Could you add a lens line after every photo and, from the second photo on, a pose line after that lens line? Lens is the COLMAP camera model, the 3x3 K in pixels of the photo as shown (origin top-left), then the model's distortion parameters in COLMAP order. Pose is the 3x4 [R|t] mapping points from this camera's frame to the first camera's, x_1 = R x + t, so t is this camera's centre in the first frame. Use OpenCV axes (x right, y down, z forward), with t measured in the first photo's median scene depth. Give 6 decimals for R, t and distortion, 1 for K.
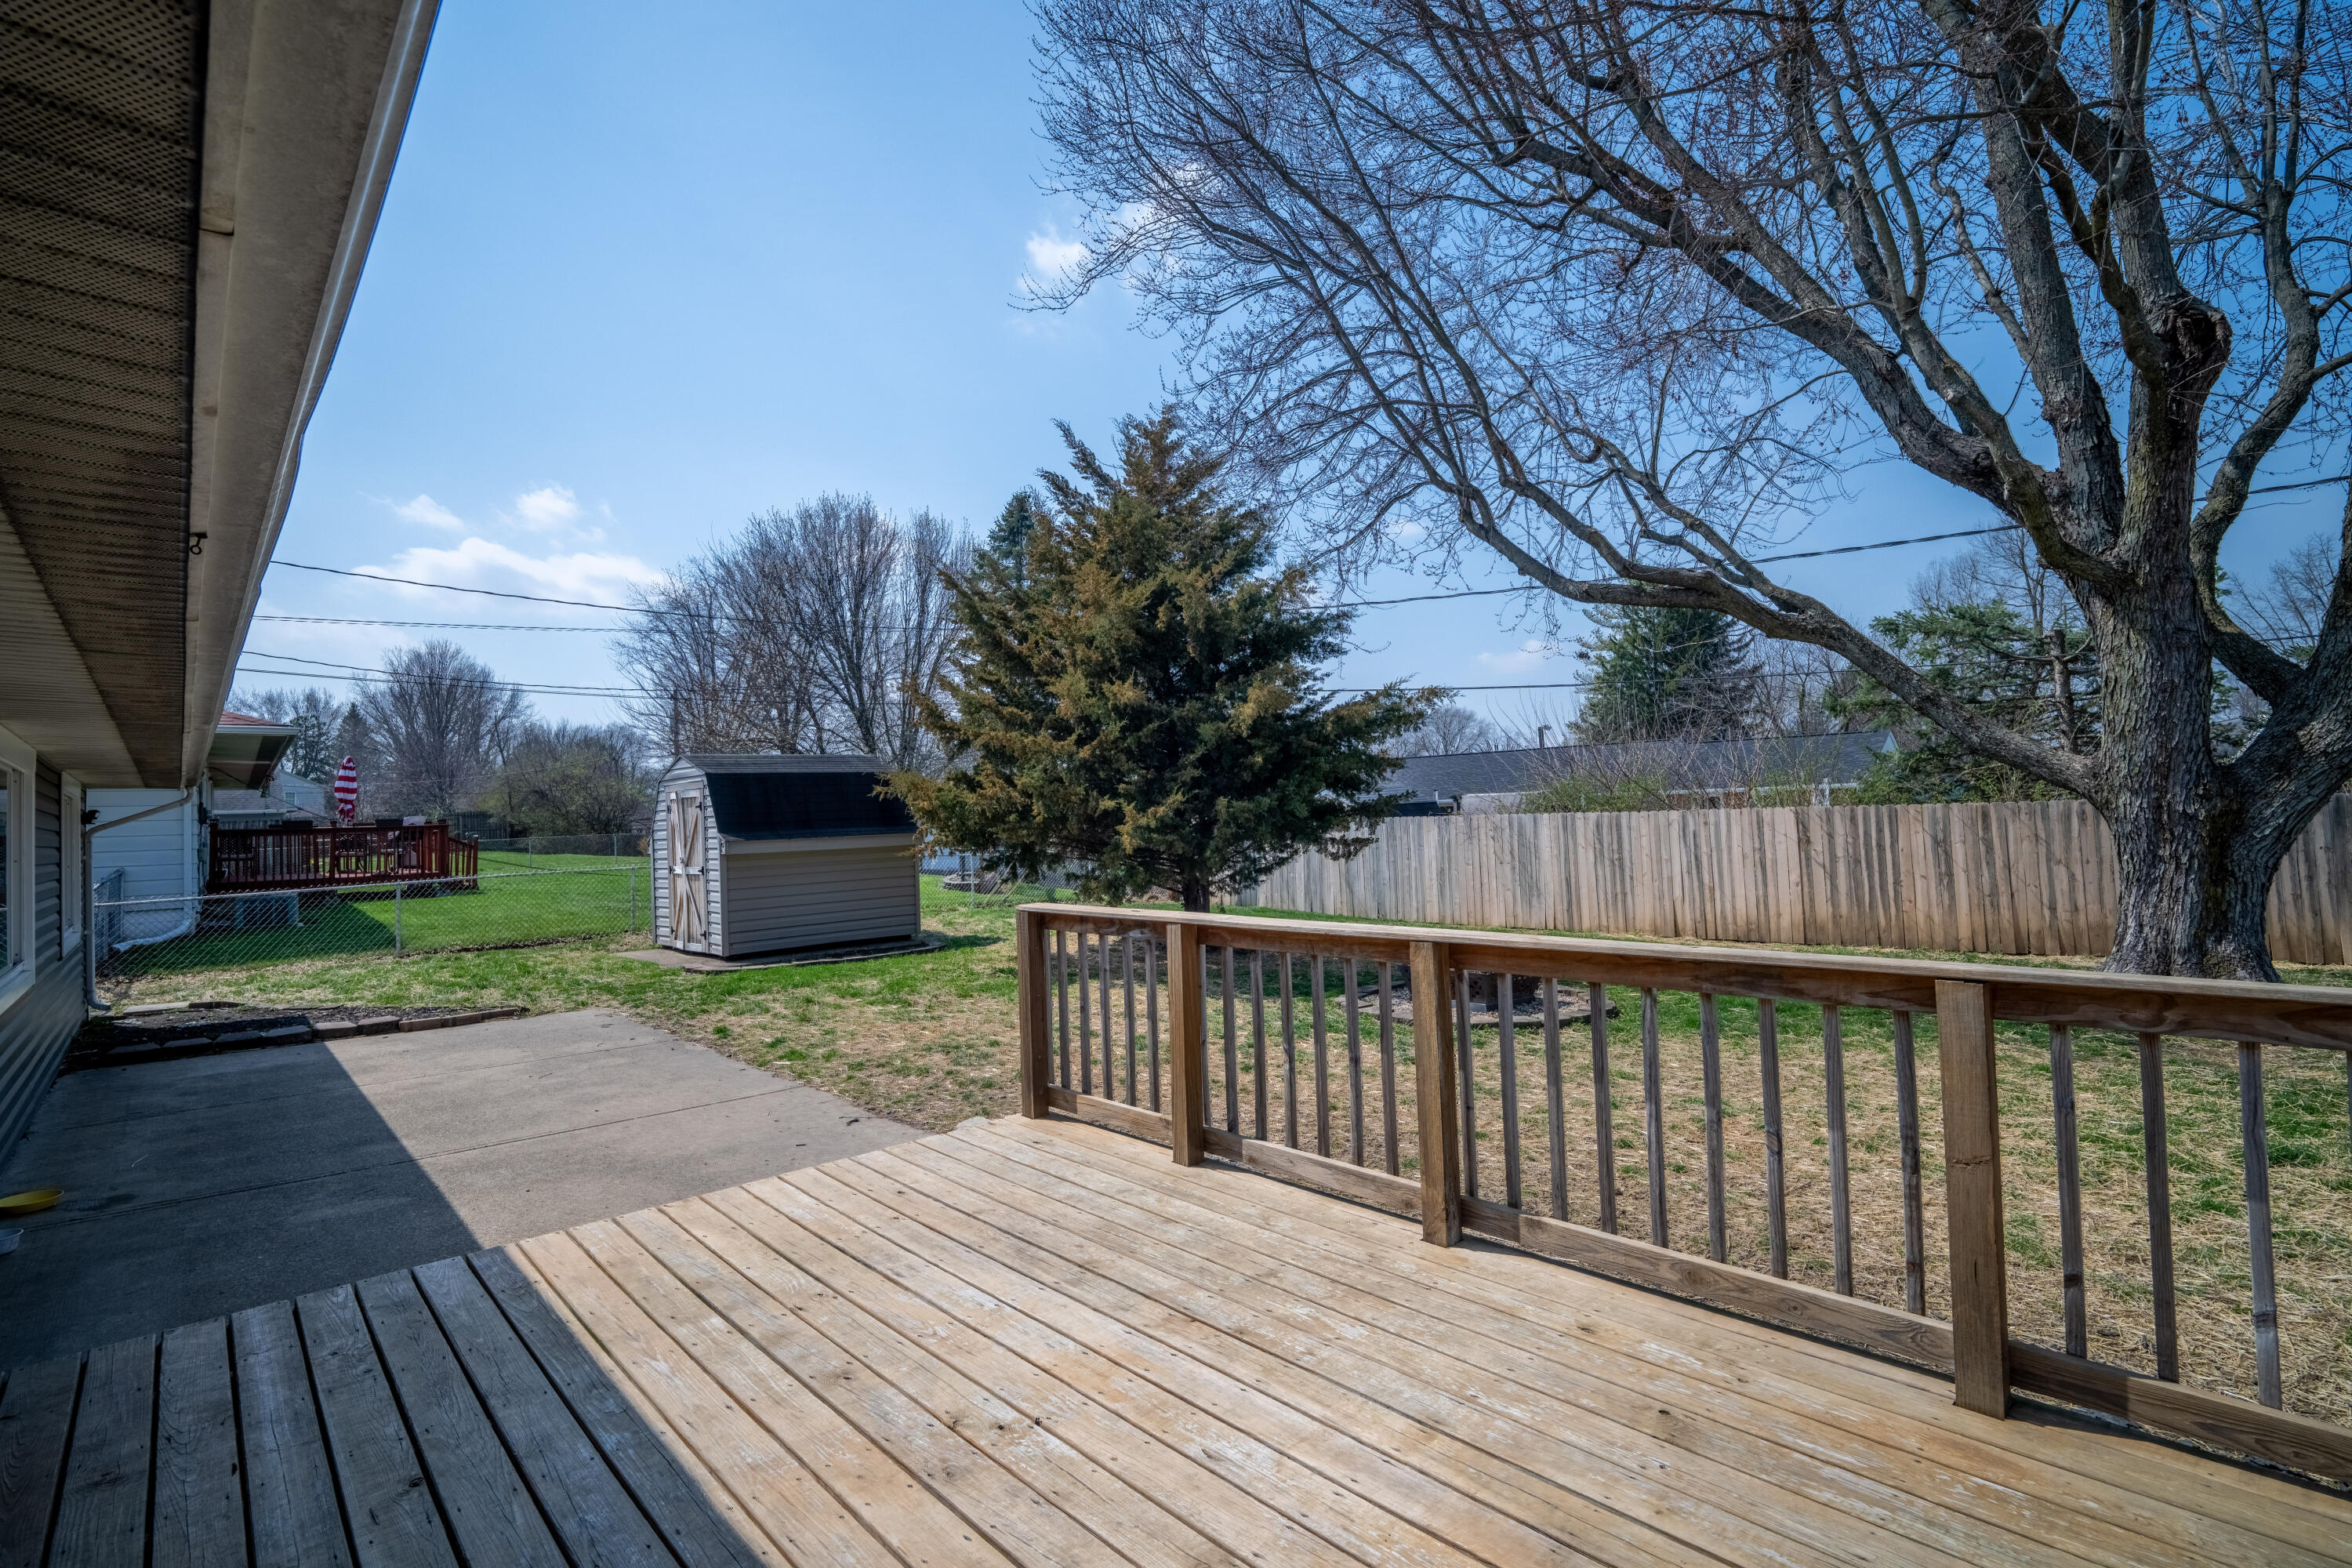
lens RADIAL K [[1070.5, 0, 1181.4], [0, 1070.5, 766.8], [0, 0, 1]] dist [-0.031520, -0.002034]
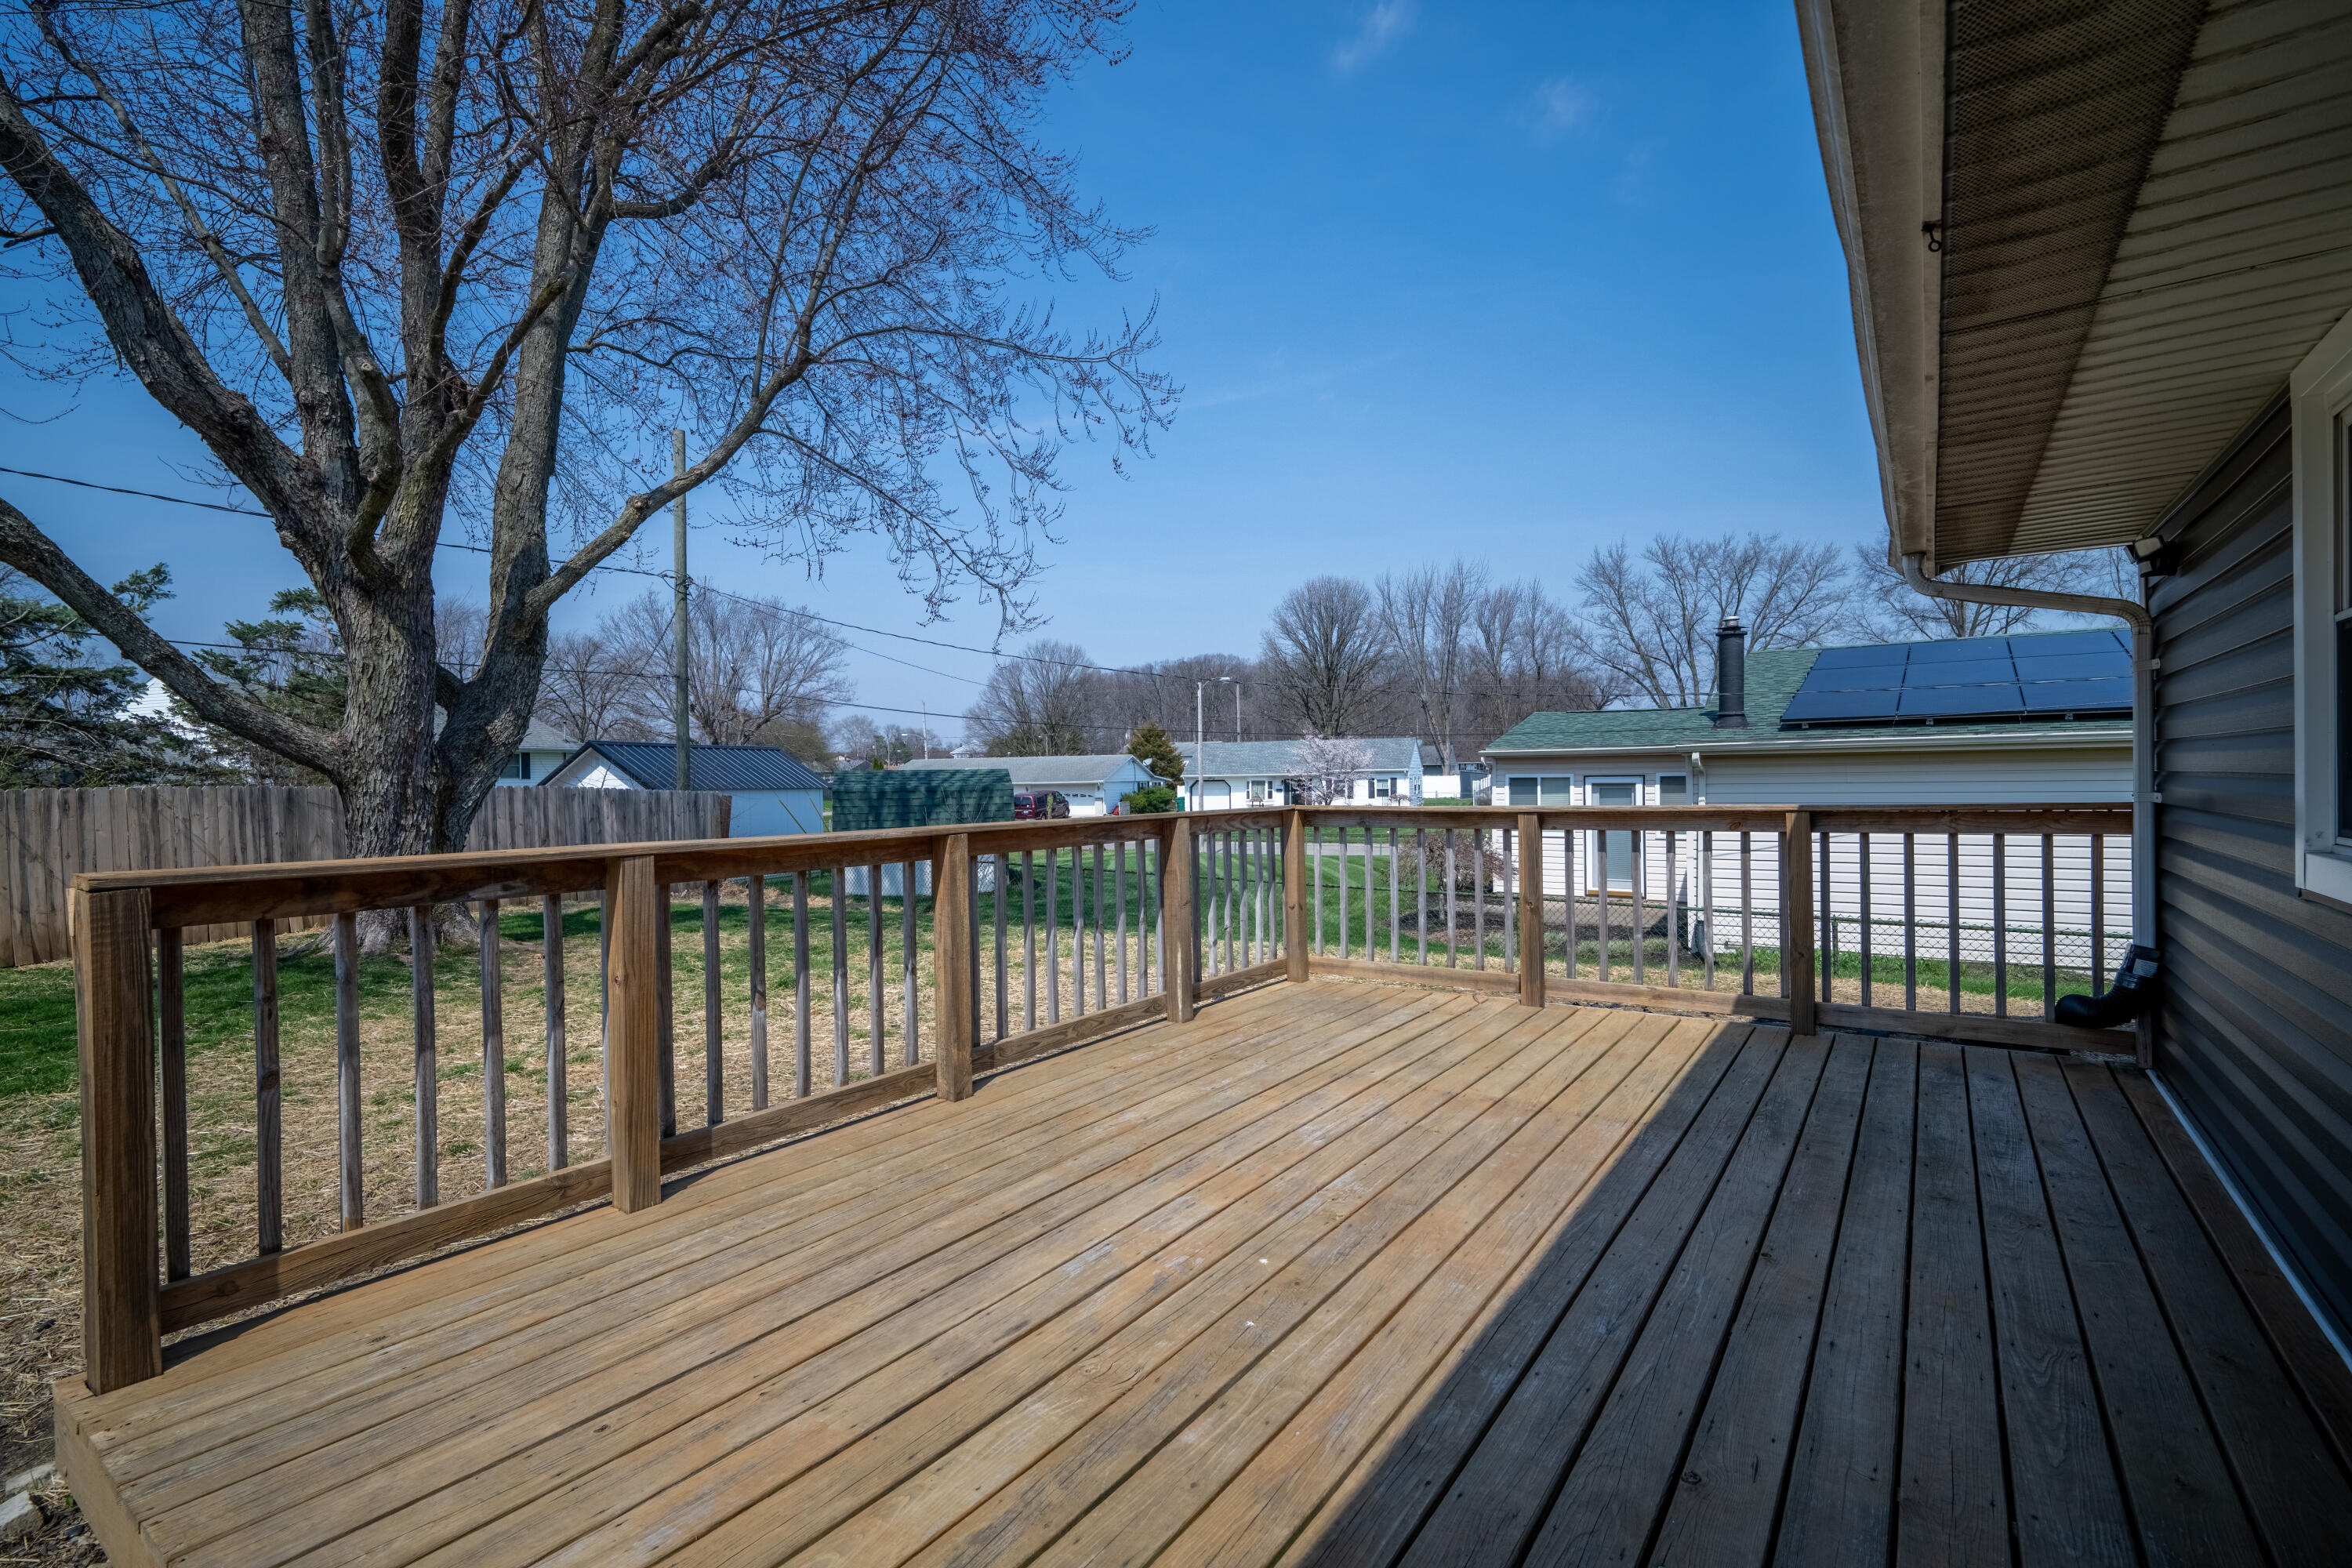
lens RADIAL K [[1070.5, 0, 1185.5], [0, 1070.5, 778.6], [0, 0, 1]] dist [-0.031520, -0.002034]
pose [[-0.202469, 0.029625, 0.978840, -0.375725], [-0.023736, 0.999100, -0.035148, 0.055959], [-0.979001, -0.030350, -0.201584, 0.402381]]
